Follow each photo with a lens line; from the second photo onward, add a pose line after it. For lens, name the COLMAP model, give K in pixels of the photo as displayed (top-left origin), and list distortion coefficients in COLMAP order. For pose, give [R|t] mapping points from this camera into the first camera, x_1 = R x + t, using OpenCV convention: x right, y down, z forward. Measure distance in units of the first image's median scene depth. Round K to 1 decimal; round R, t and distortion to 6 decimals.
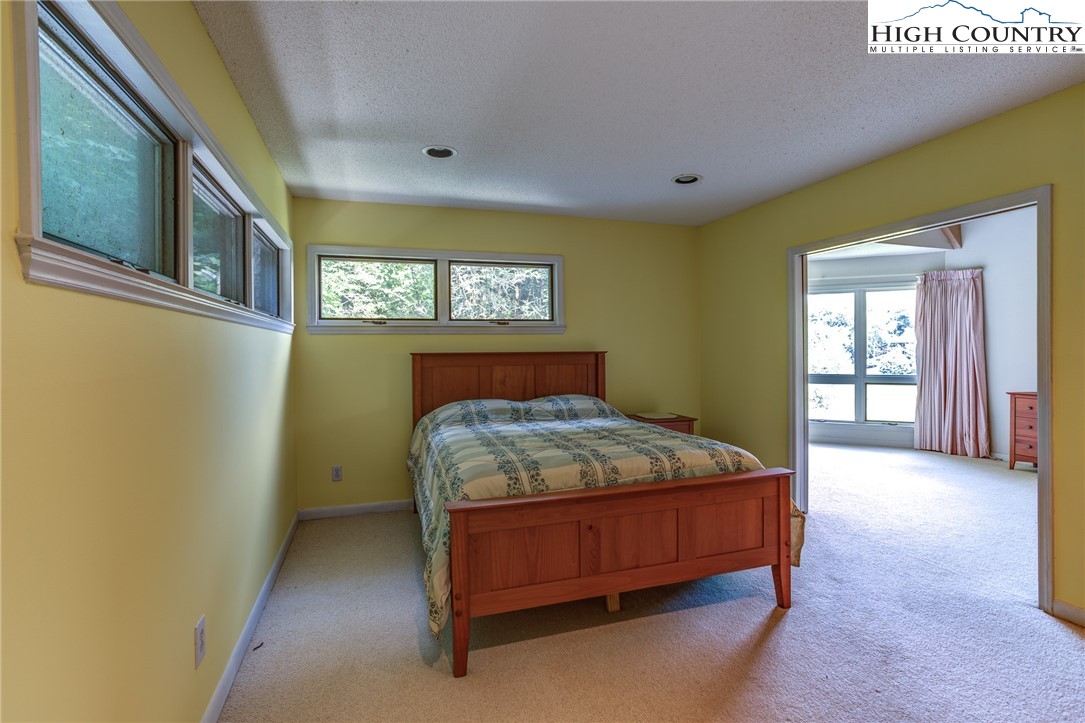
lens RADIAL K [[523.4, 0, 540.5], [0, 523.4, 353.5], [0, 0, 1]] dist [-0.071389, 0.035686]
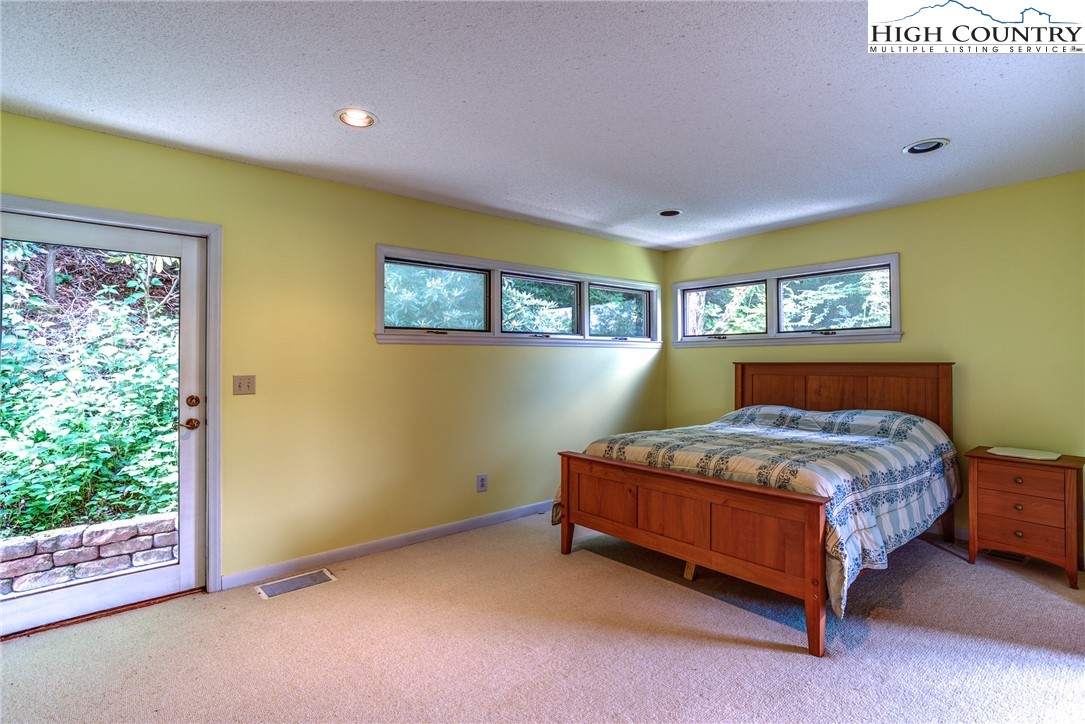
lens RADIAL K [[523.4, 0, 540.5], [0, 523.4, 354.0], [0, 0, 1]] dist [-0.071389, 0.035686]
pose [[0.371941, -0.006559, -0.928233, 0.720710], [-0.005682, 0.999940, -0.009342, -0.006705], [0.928239, 0.008749, 0.371881, 0.147770]]
